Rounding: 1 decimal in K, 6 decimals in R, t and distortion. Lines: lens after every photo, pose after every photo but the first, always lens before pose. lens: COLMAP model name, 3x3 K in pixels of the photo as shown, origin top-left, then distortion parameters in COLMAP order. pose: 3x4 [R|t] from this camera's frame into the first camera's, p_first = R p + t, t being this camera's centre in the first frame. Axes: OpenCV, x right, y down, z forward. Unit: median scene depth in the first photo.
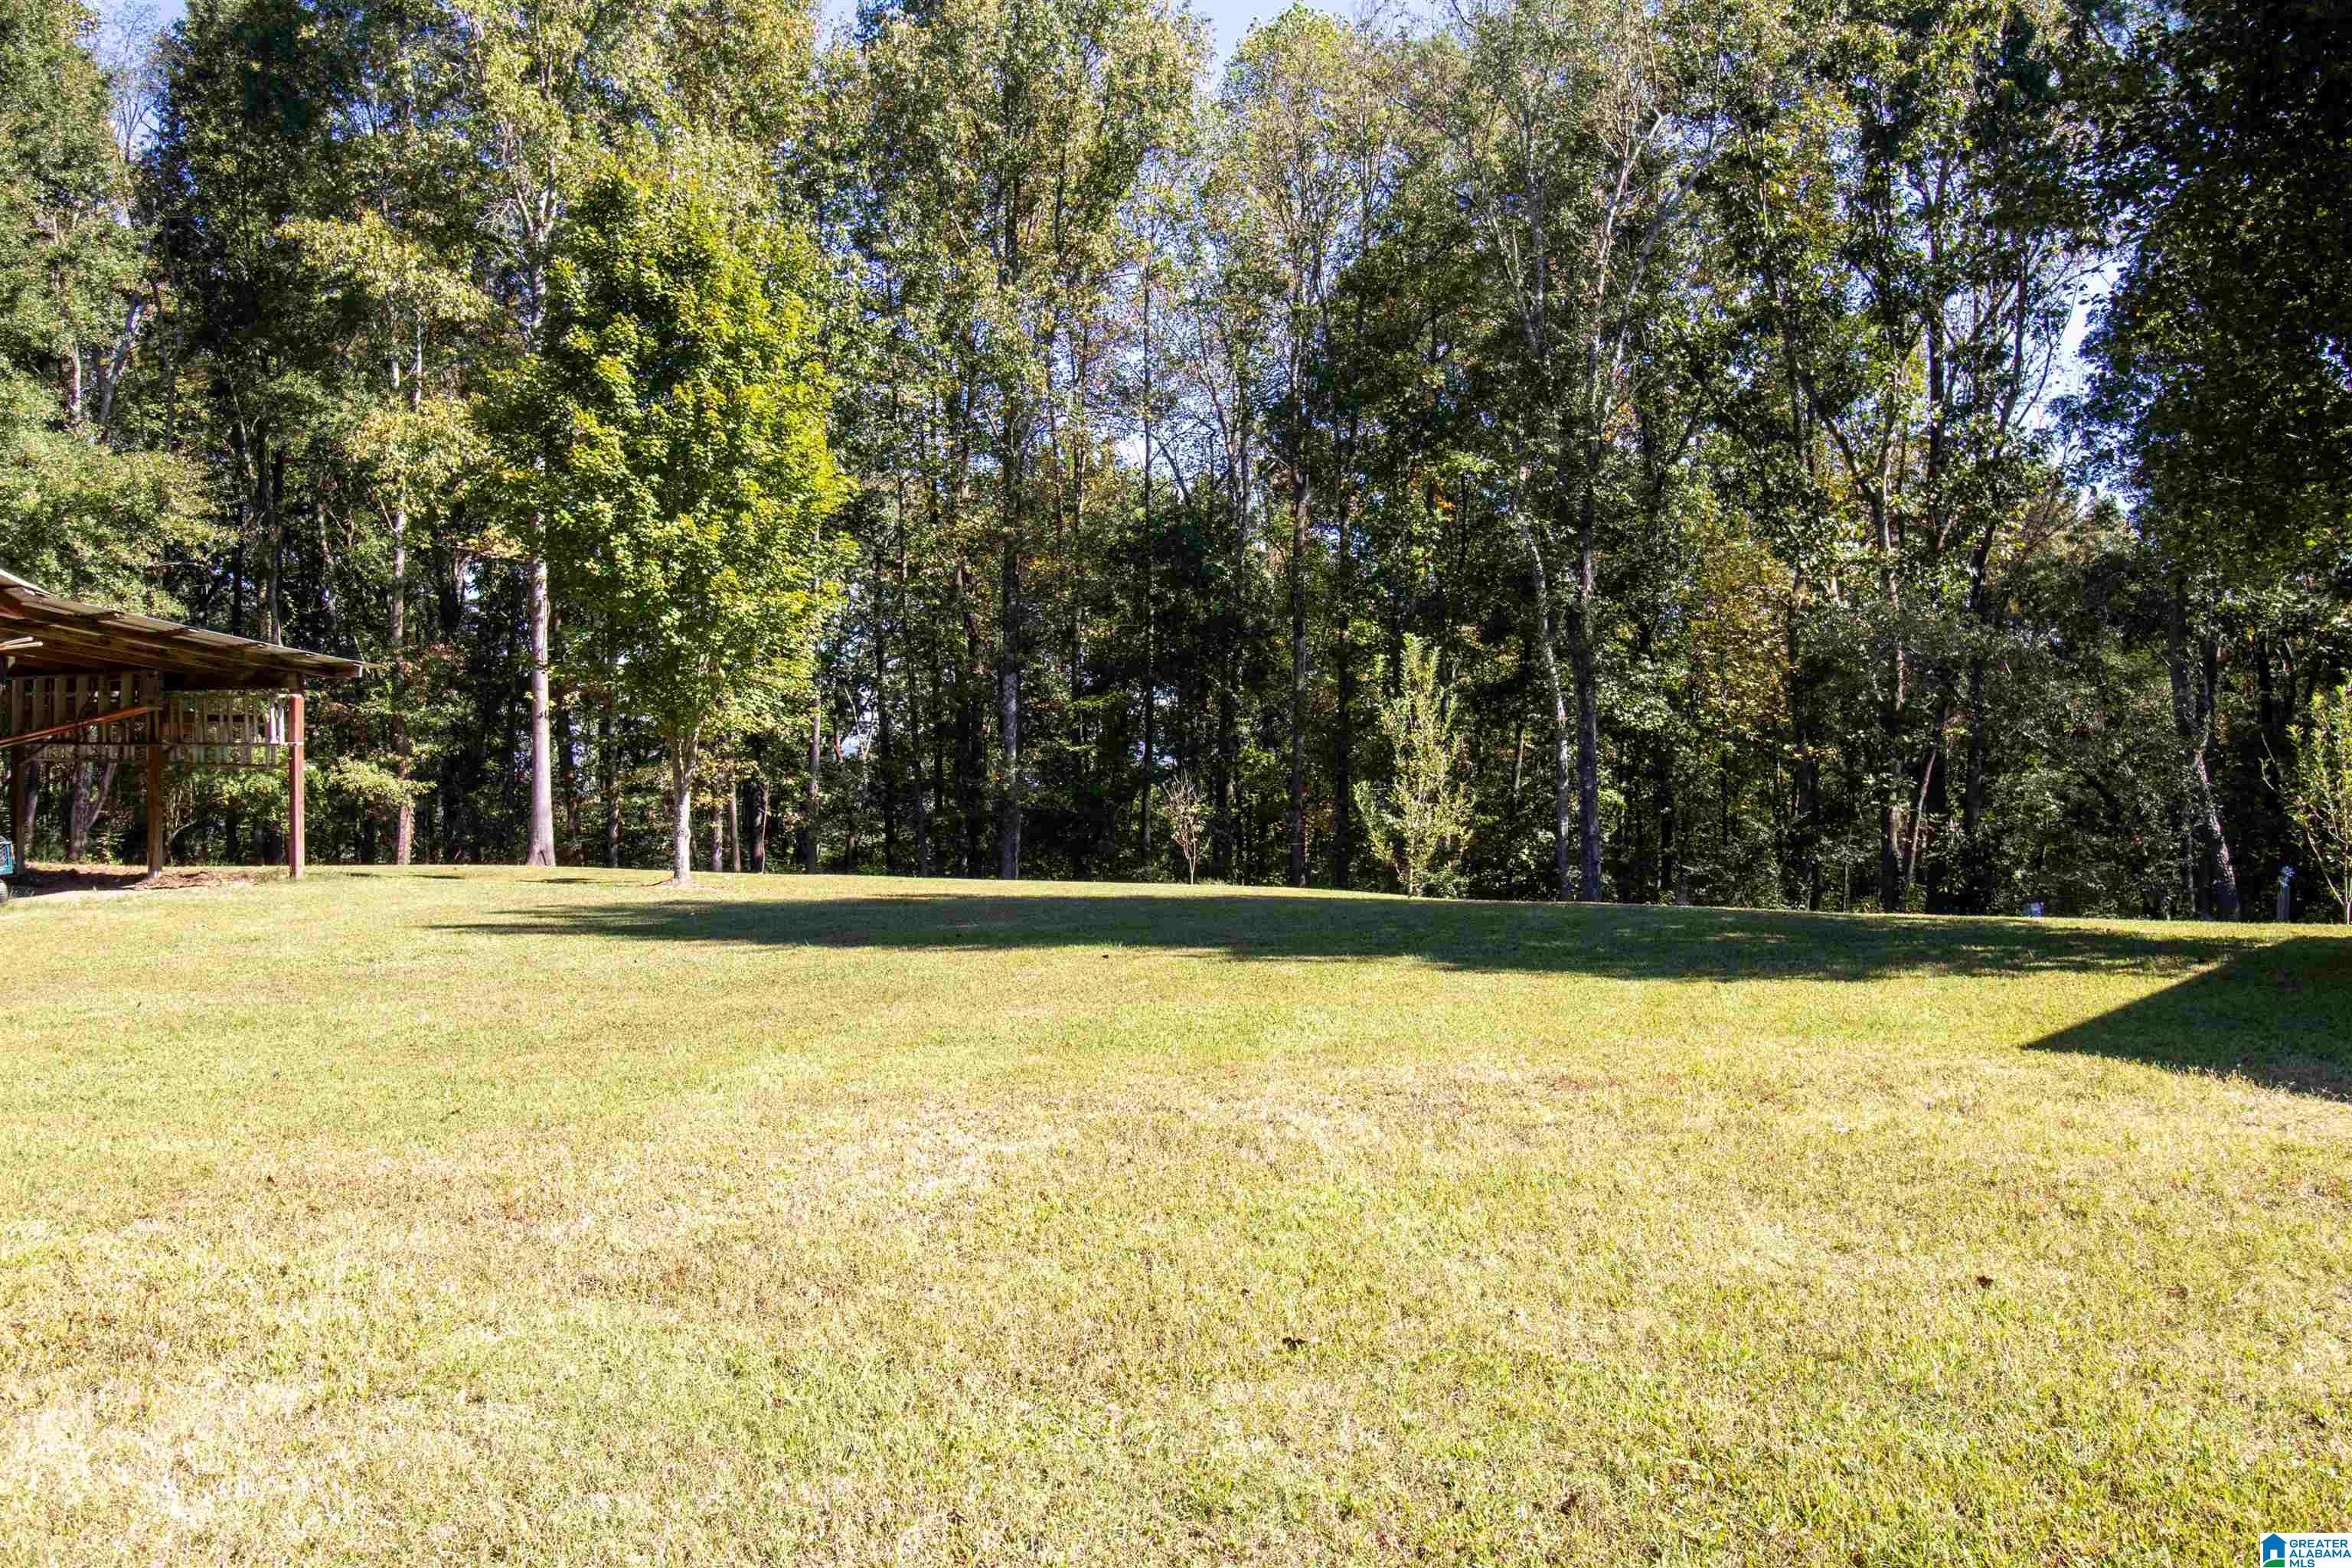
lens RADIAL K [[1828.9, 0, 1176.0], [0, 1828.9, 784.0], [0, 0, 1]] dist [-0.002067, -0.002499]
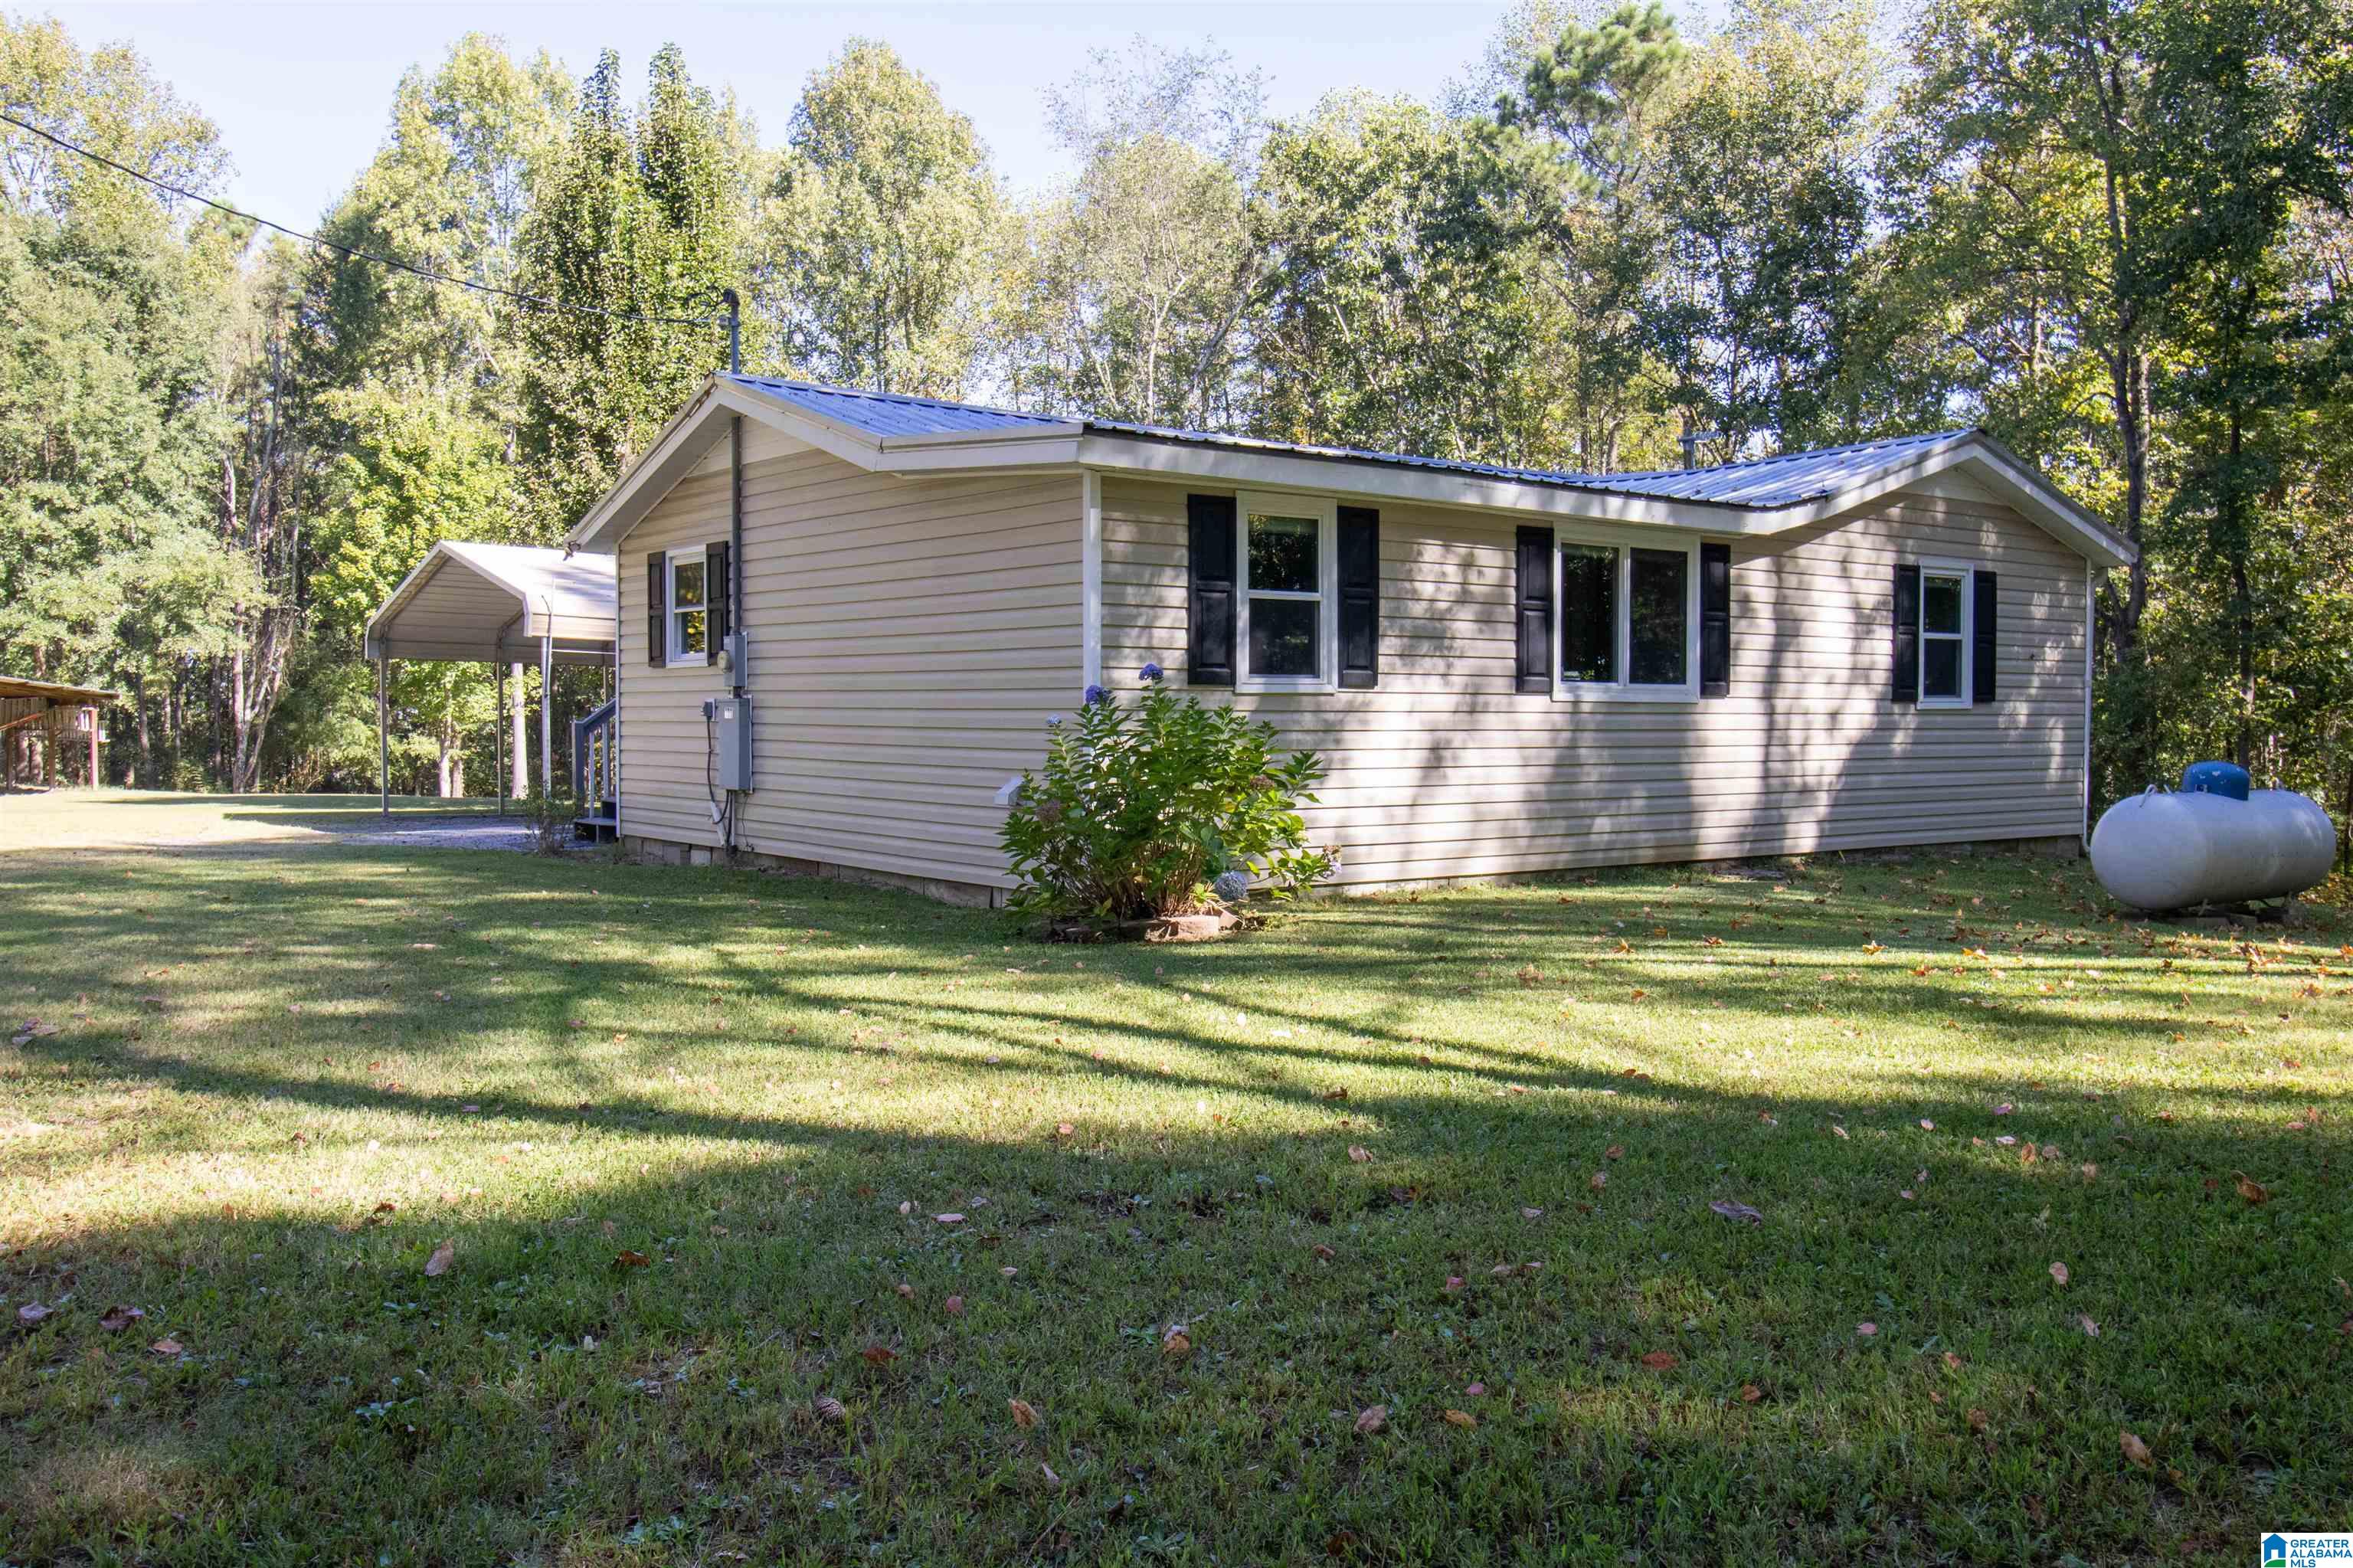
lens RADIAL K [[1829.8, 0, 1176.5], [0, 1829.8, 784.0], [0, 0, 1]] dist [-0.002067, -0.002499]
pose [[0.977633, 0.003139, -0.210295, 0.622760], [0.000718, 0.999833, 0.018261, -0.000593], [0.210318, -0.018003, 0.977467, -0.428930]]
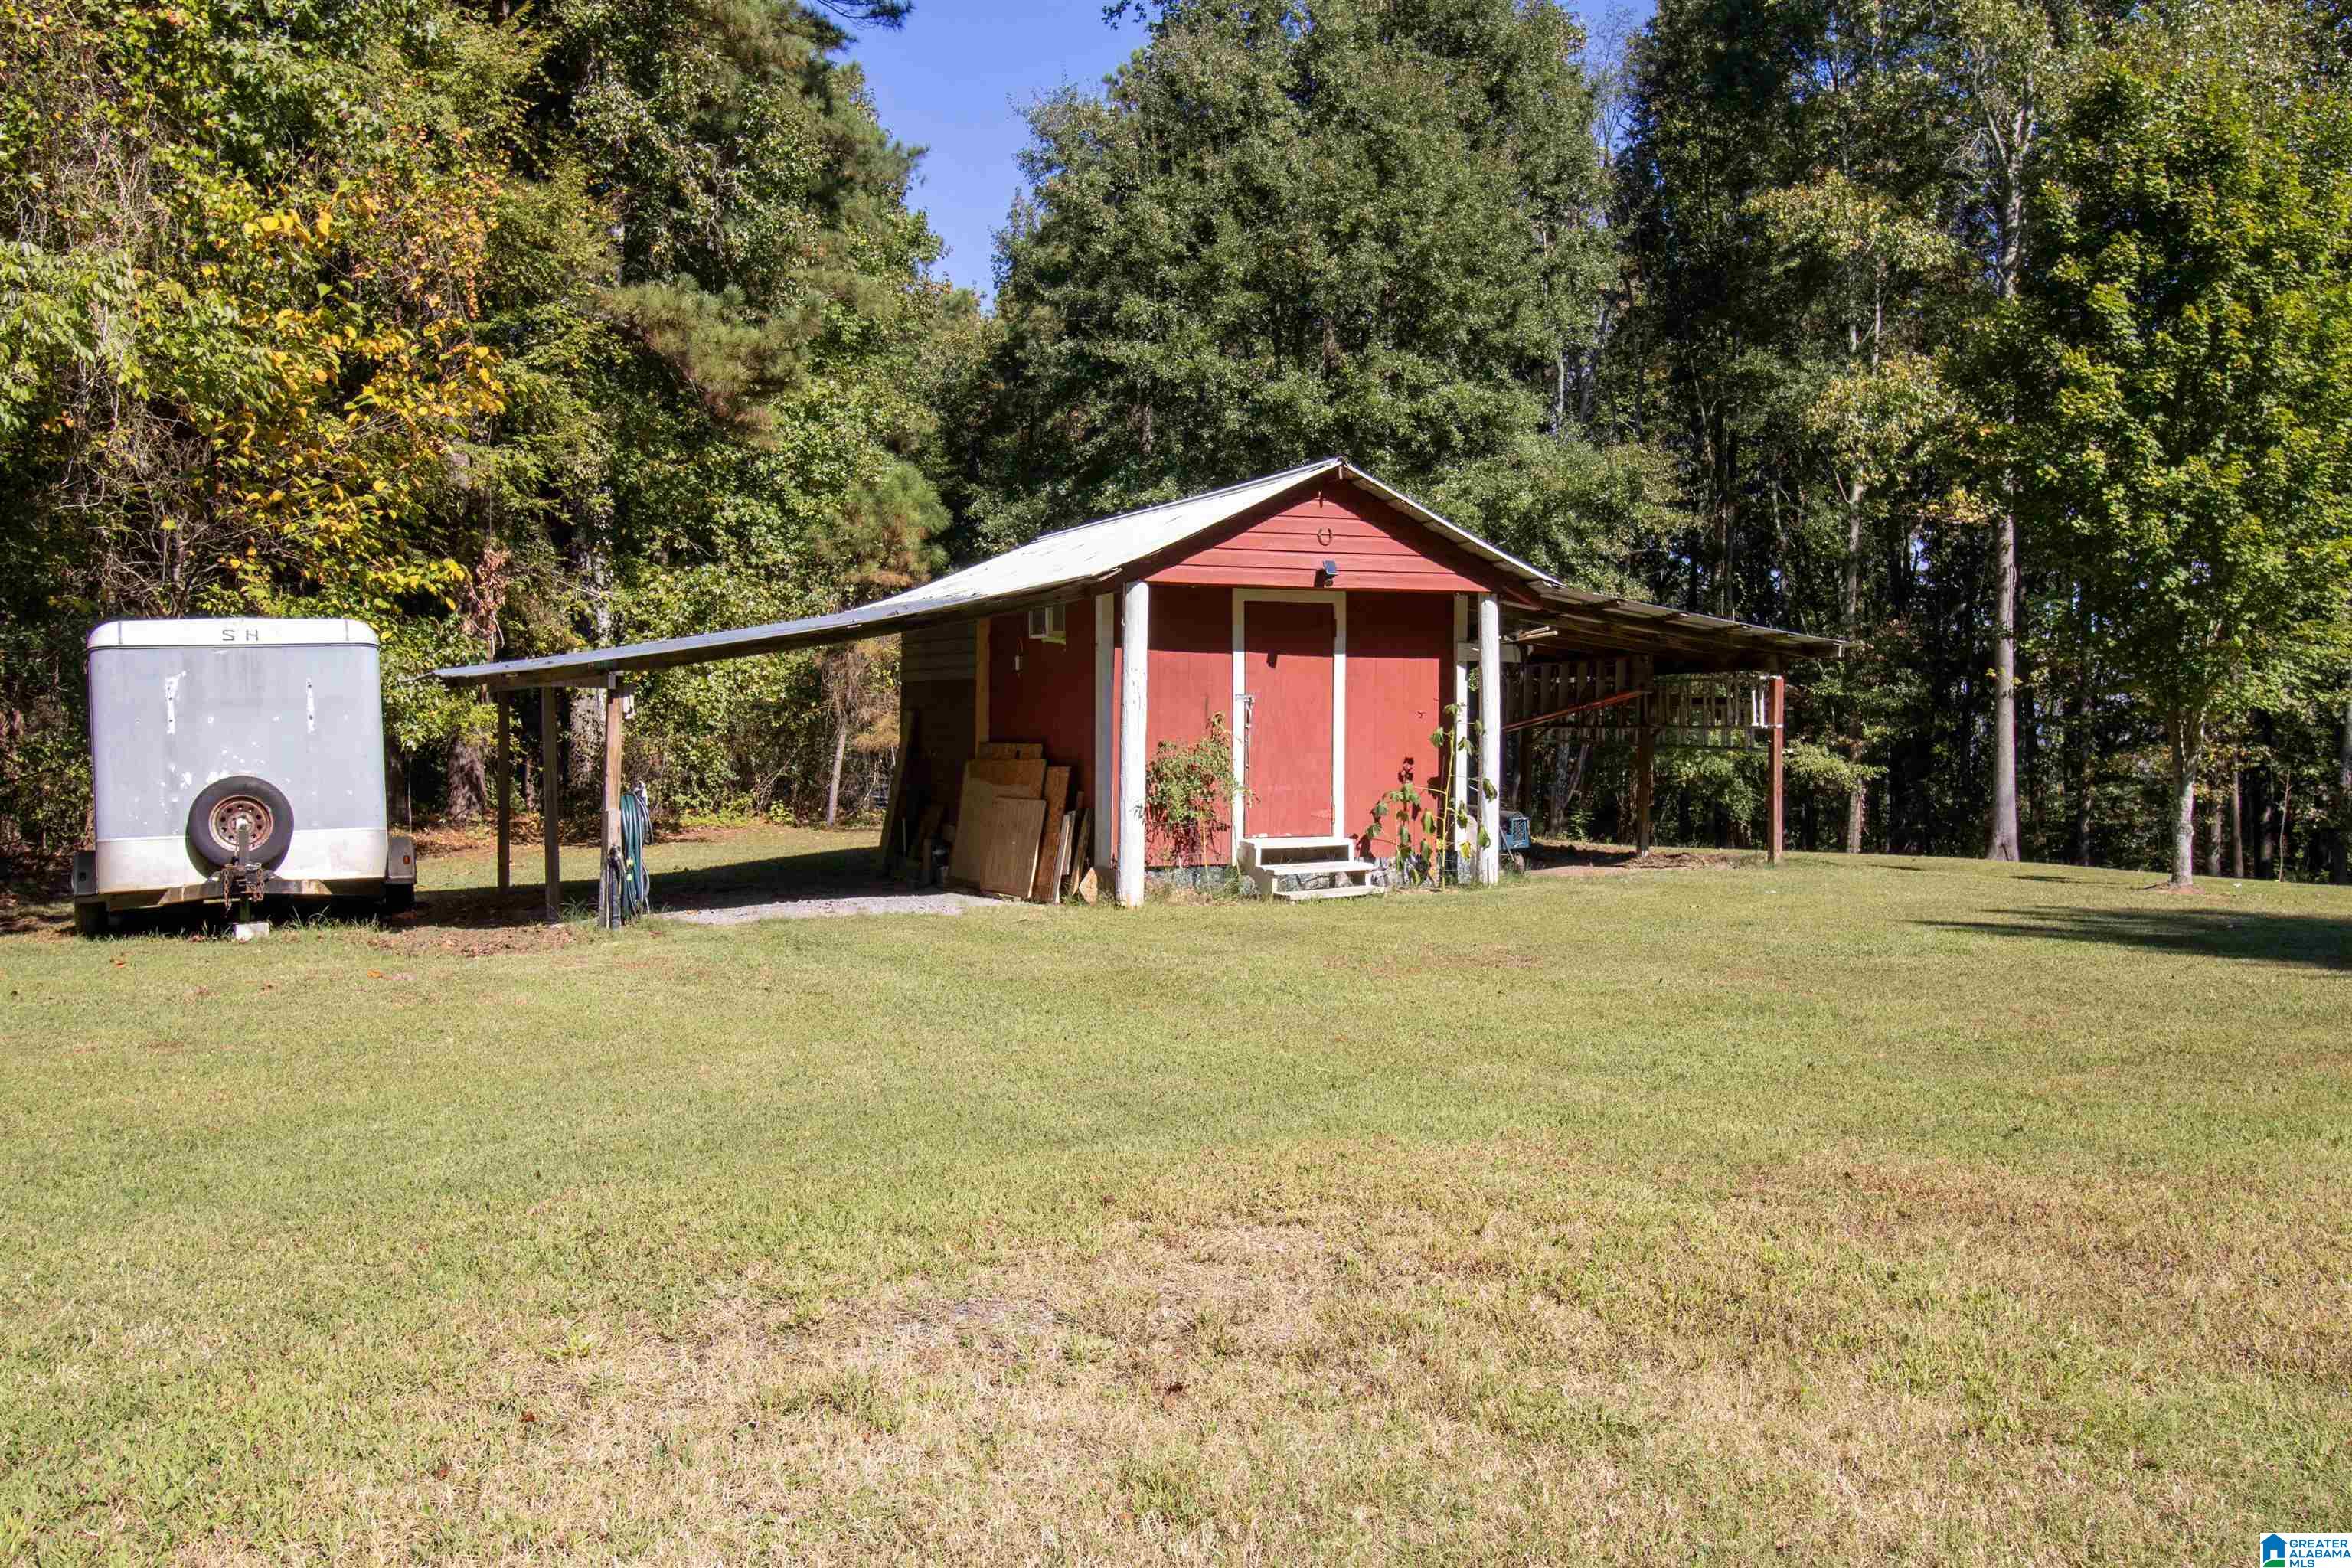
lens RADIAL K [[1970.9, 0, 1176.0], [0, 1970.9, 784.0], [0, 0, 1]] dist [0.003410, -0.010370]
pose [[0.748560, 0.017287, -0.662842, -0.009522], [-0.012376, 0.999850, 0.012099, 0.000049], [0.662952, -0.000854, 0.748662, -0.002492]]
